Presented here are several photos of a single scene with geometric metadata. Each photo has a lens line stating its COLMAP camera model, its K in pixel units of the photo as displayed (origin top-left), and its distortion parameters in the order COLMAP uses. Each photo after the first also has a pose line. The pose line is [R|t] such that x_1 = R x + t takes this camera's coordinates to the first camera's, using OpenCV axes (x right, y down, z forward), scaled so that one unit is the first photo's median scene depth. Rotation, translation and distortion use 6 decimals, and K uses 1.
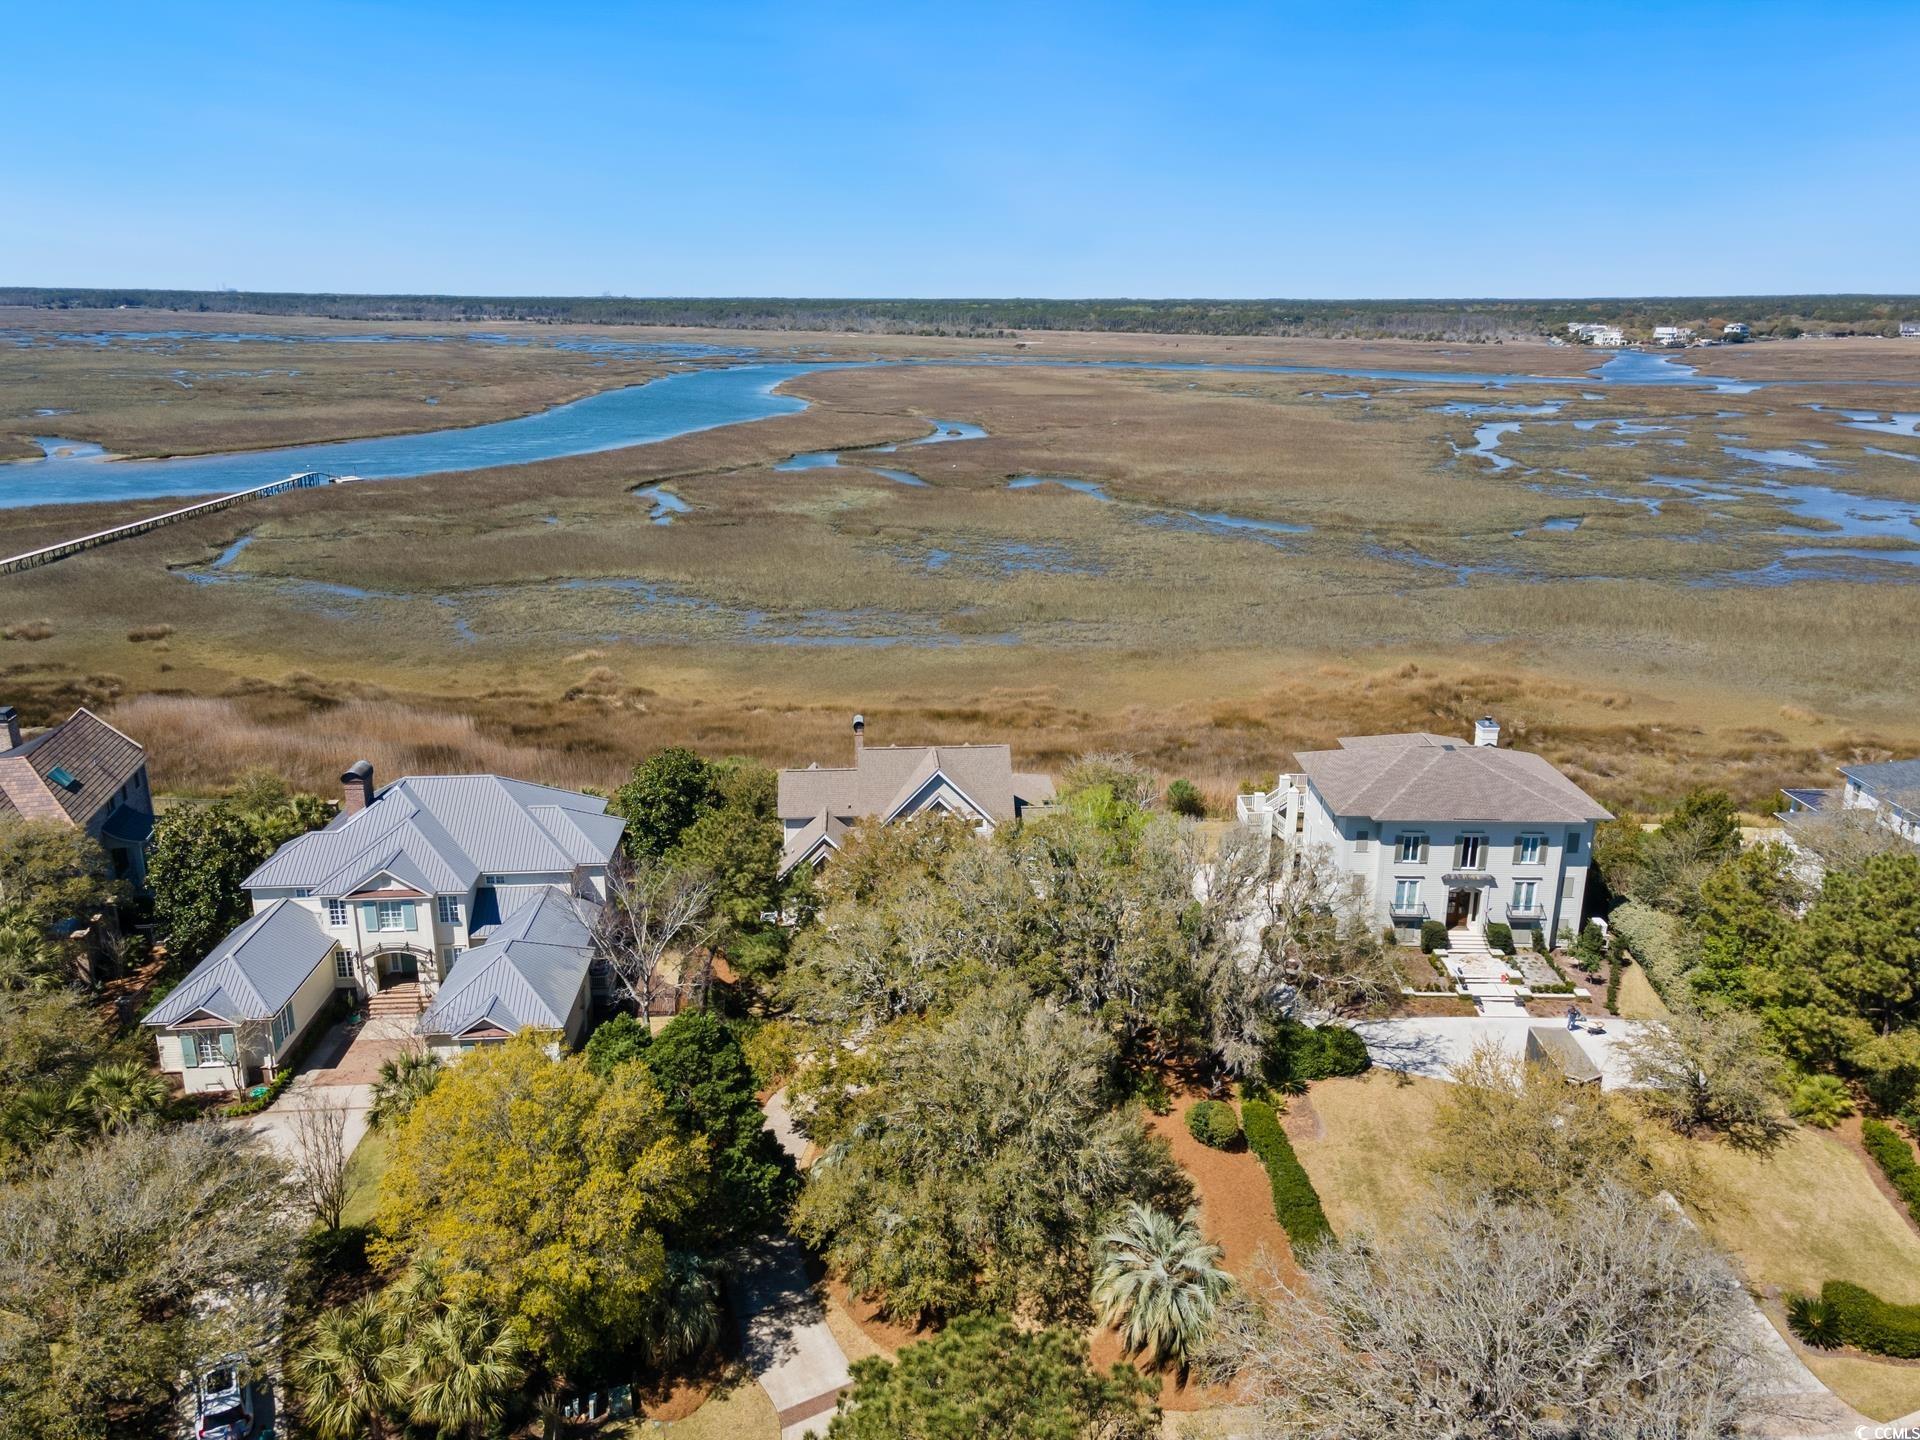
lens RADIAL K [[1379.9, 0, 937.7], [0, 1379.9, 712.4], [0, 0, 1]] dist [0.024066, 0.000303]
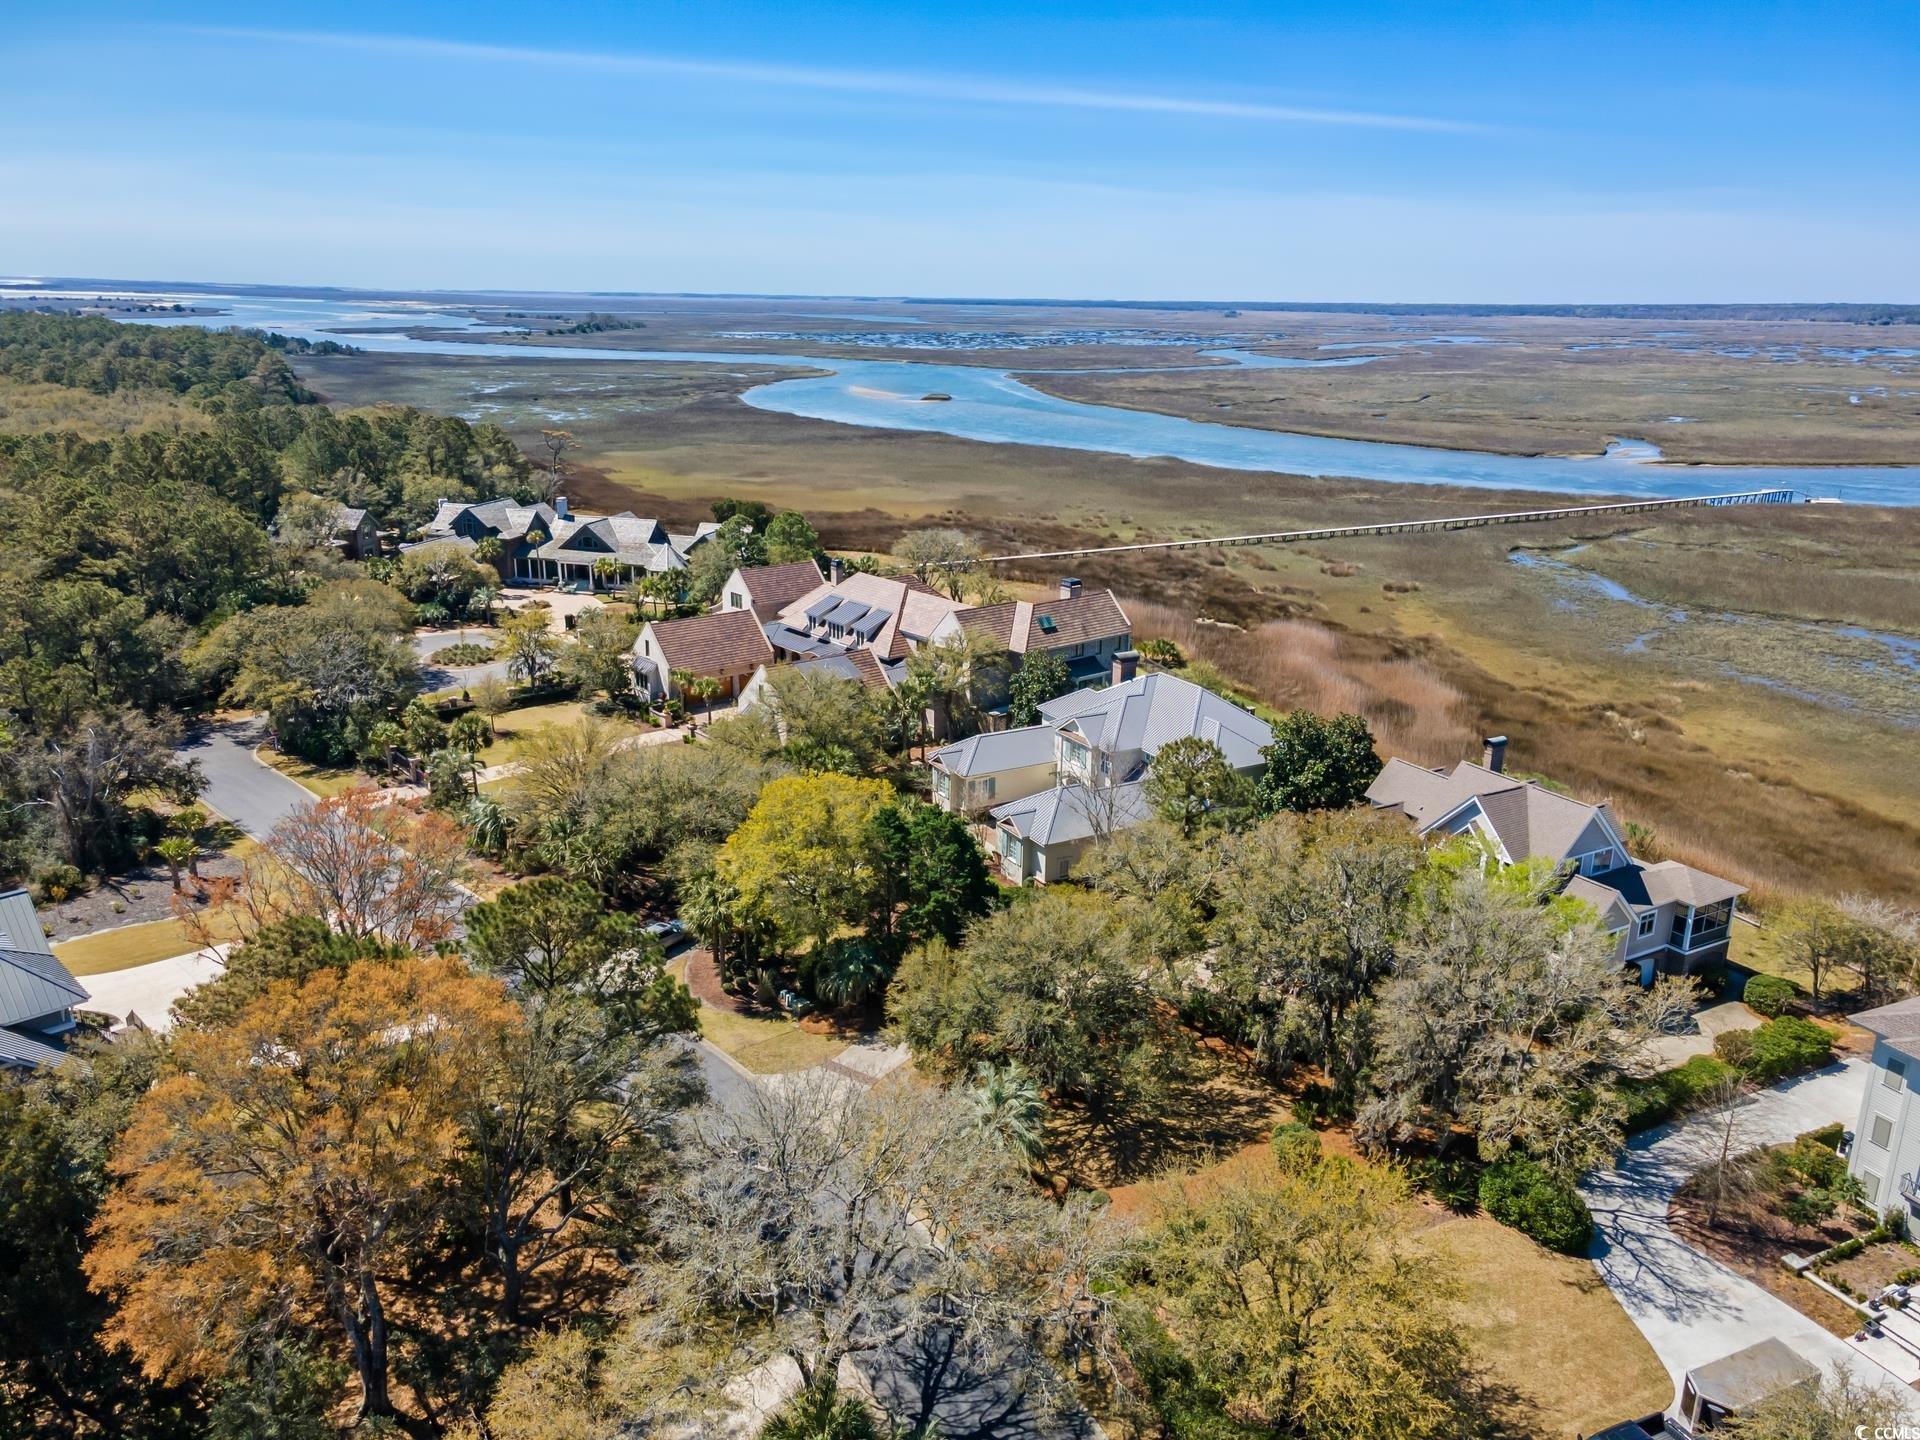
lens RADIAL K [[1379.9, 0, 937.7], [0, 1379.9, 712.4], [0, 0, 1]] dist [0.024066, 0.000303]
pose [[0.427575, 0.256628, -0.866788, 0.404505], [-0.265535, 0.952213, 0.150935, -0.035238], [0.864101, 0.165627, 0.475286, 0.125284]]
